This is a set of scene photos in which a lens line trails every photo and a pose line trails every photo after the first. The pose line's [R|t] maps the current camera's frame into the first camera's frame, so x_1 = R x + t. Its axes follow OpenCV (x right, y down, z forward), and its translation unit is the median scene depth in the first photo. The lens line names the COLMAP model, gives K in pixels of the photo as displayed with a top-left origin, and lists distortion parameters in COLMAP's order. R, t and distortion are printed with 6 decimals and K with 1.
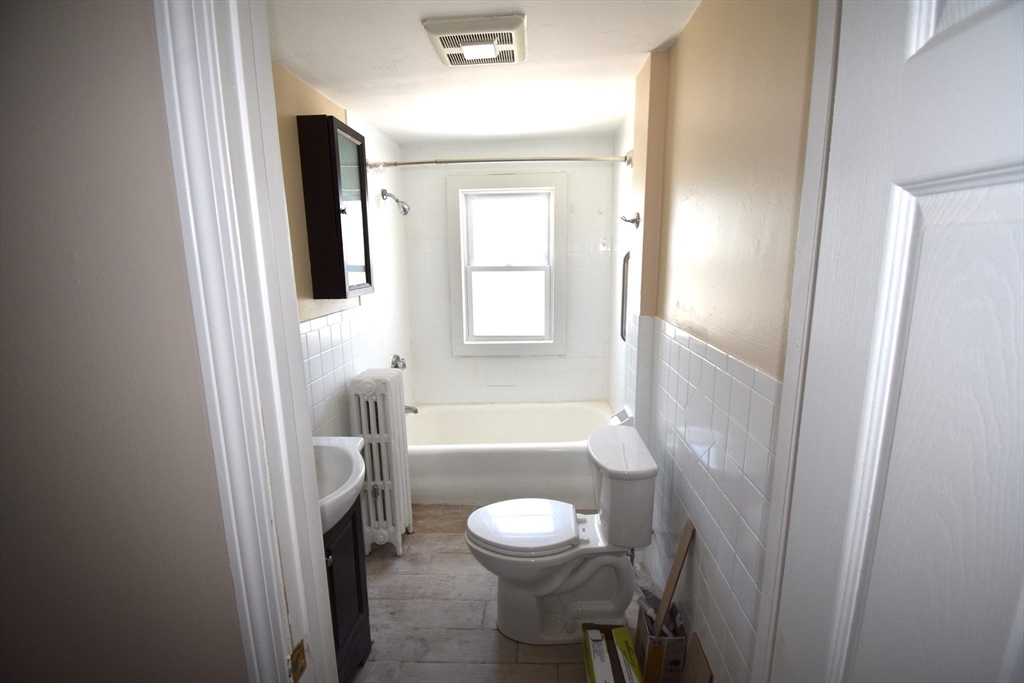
lens RADIAL K [[449.4, 0, 515.4], [0, 449.4, 341.6], [0, 0, 1]] dist [0.015243, -0.022933]
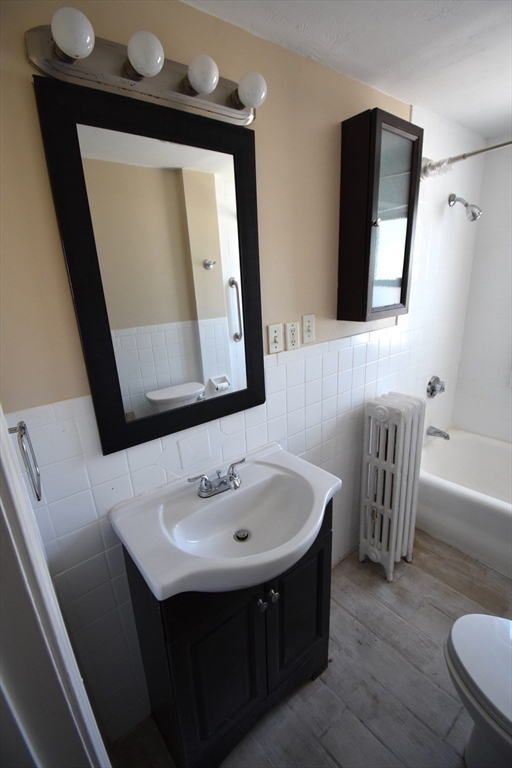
lens RADIAL K [[337.1, 0, 255.7], [0, 337.1, 378.9], [0, 0, 1]] dist [0.015243, -0.022933]
pose [[0.666765, 0.191485, -0.720249, 0.000471], [-0.099433, 0.980645, 0.168664, -0.065383], [0.738605, -0.040842, 0.672900, 0.309164]]
